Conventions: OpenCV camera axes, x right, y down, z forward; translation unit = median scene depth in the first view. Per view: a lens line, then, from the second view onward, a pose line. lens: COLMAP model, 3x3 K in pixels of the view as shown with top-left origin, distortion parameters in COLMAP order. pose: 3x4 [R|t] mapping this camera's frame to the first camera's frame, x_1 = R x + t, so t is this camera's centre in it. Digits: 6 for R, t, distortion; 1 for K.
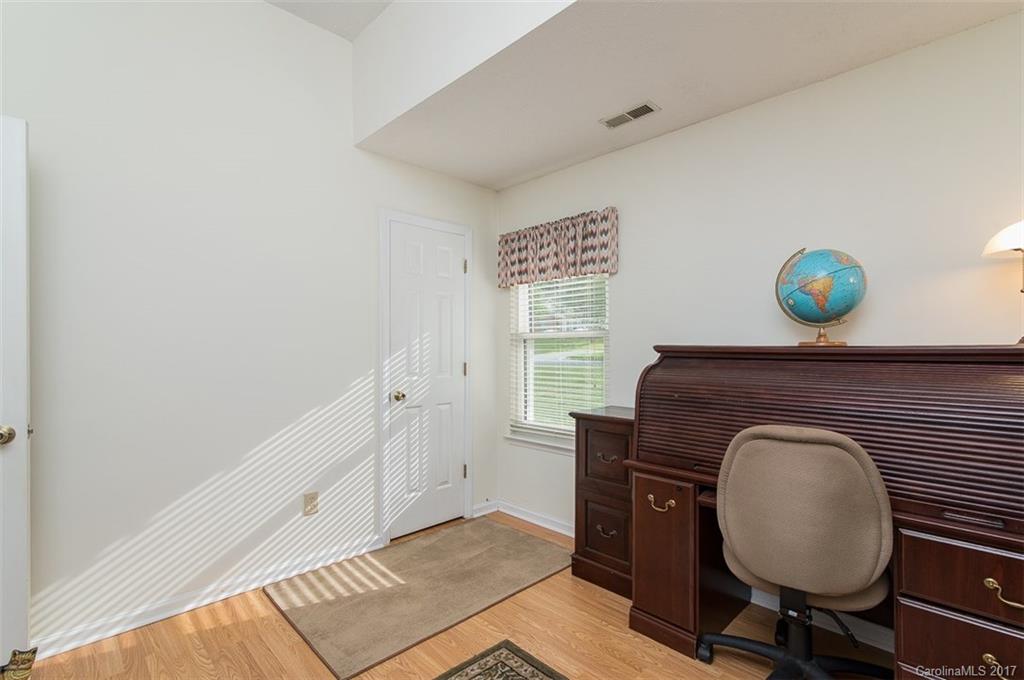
lens RADIAL K [[474.4, 0, 506.1], [0, 474.4, 340.7], [0, 0, 1]] dist [-0.019317, 0.000934]
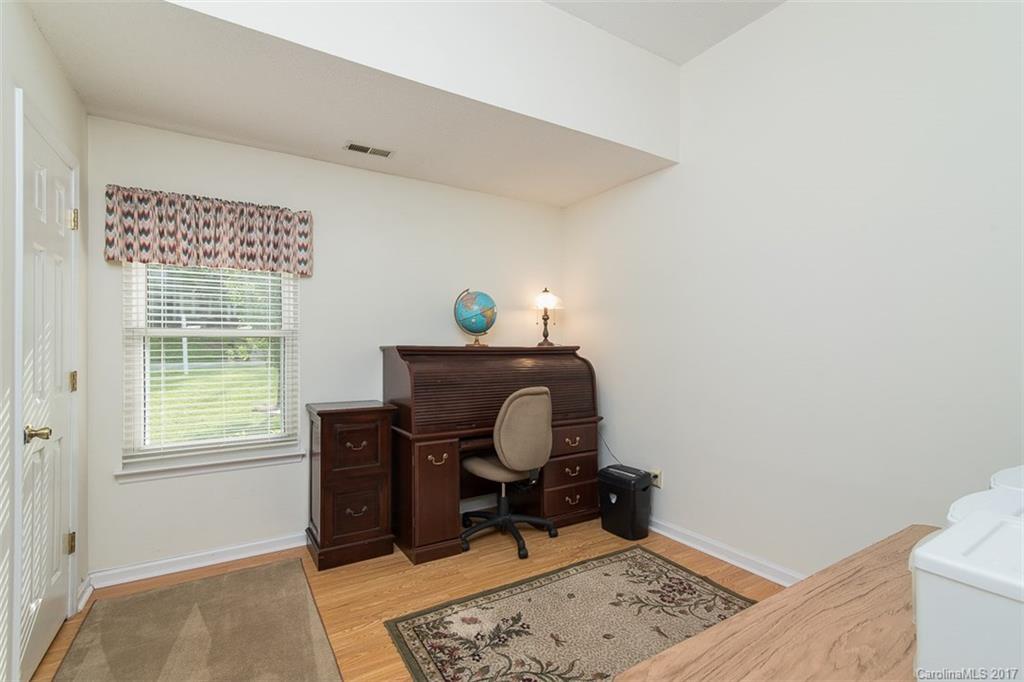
lens RADIAL K [[474.4, 0, 505.8], [0, 474.4, 339.3], [0, 0, 1]] dist [-0.019317, 0.000934]
pose [[0.194073, 0.016146, 0.980854, -0.702841], [-0.014402, 0.999804, -0.013608, 0.004634], [-0.980881, -0.011486, 0.194267, 0.372921]]
